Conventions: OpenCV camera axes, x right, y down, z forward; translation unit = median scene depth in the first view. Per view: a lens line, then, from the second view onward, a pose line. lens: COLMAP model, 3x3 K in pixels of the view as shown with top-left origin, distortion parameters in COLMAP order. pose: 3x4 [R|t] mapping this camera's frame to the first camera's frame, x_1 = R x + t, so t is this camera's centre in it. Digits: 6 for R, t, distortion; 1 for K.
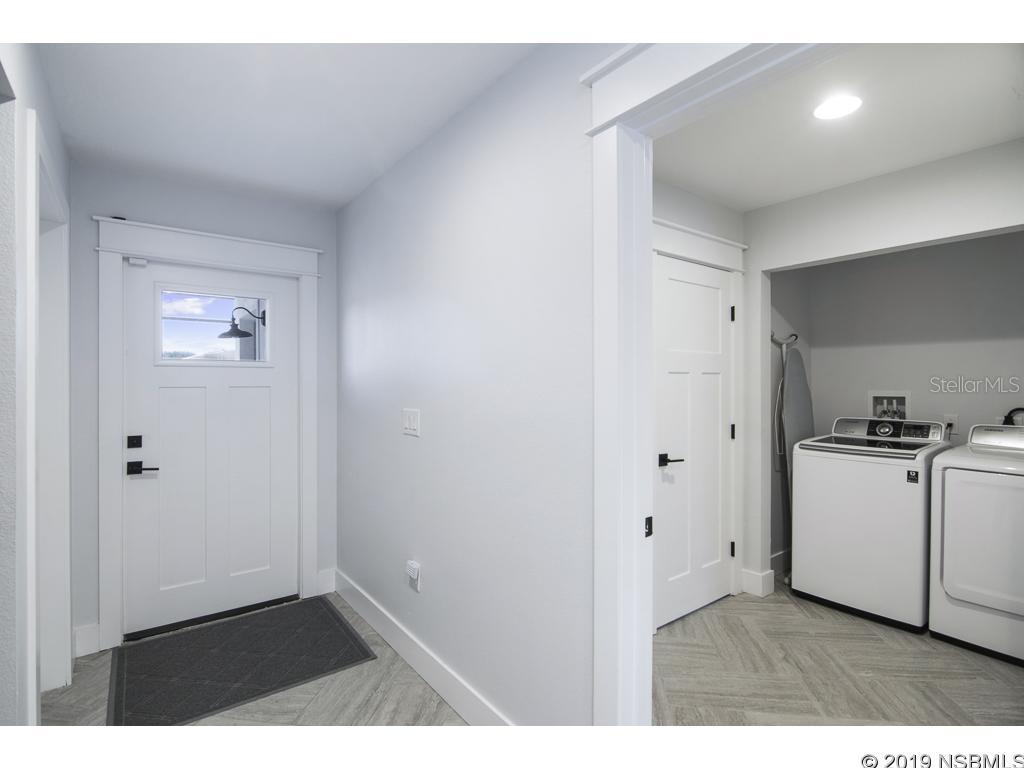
lens RADIAL K [[496.1, 0, 514.0], [0, 496.1, 379.0], [0, 0, 1]] dist [0.000860, -0.008235]
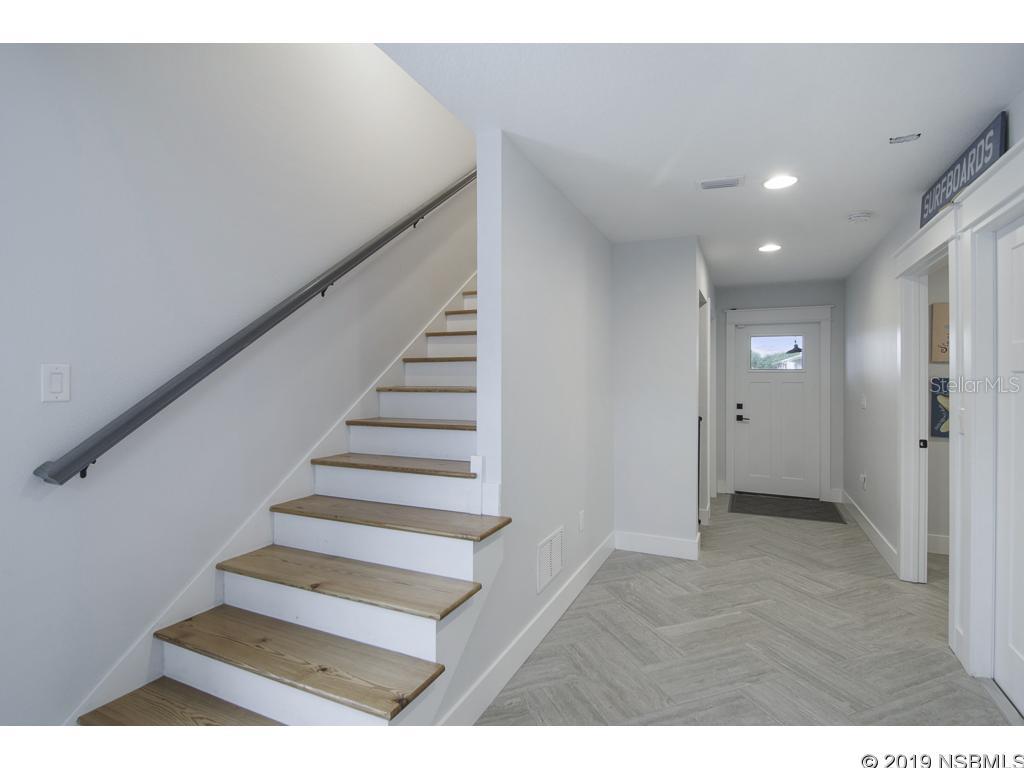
lens RADIAL K [[496.1, 0, 515.4], [0, 496.1, 378.5], [0, 0, 1]] dist [0.000860, -0.008235]
pose [[0.450177, 0.002061, -0.892937, 0.798773], [-0.000414, 0.999998, 0.002099, -0.005167], [0.892939, -0.000576, 0.450177, -0.938763]]
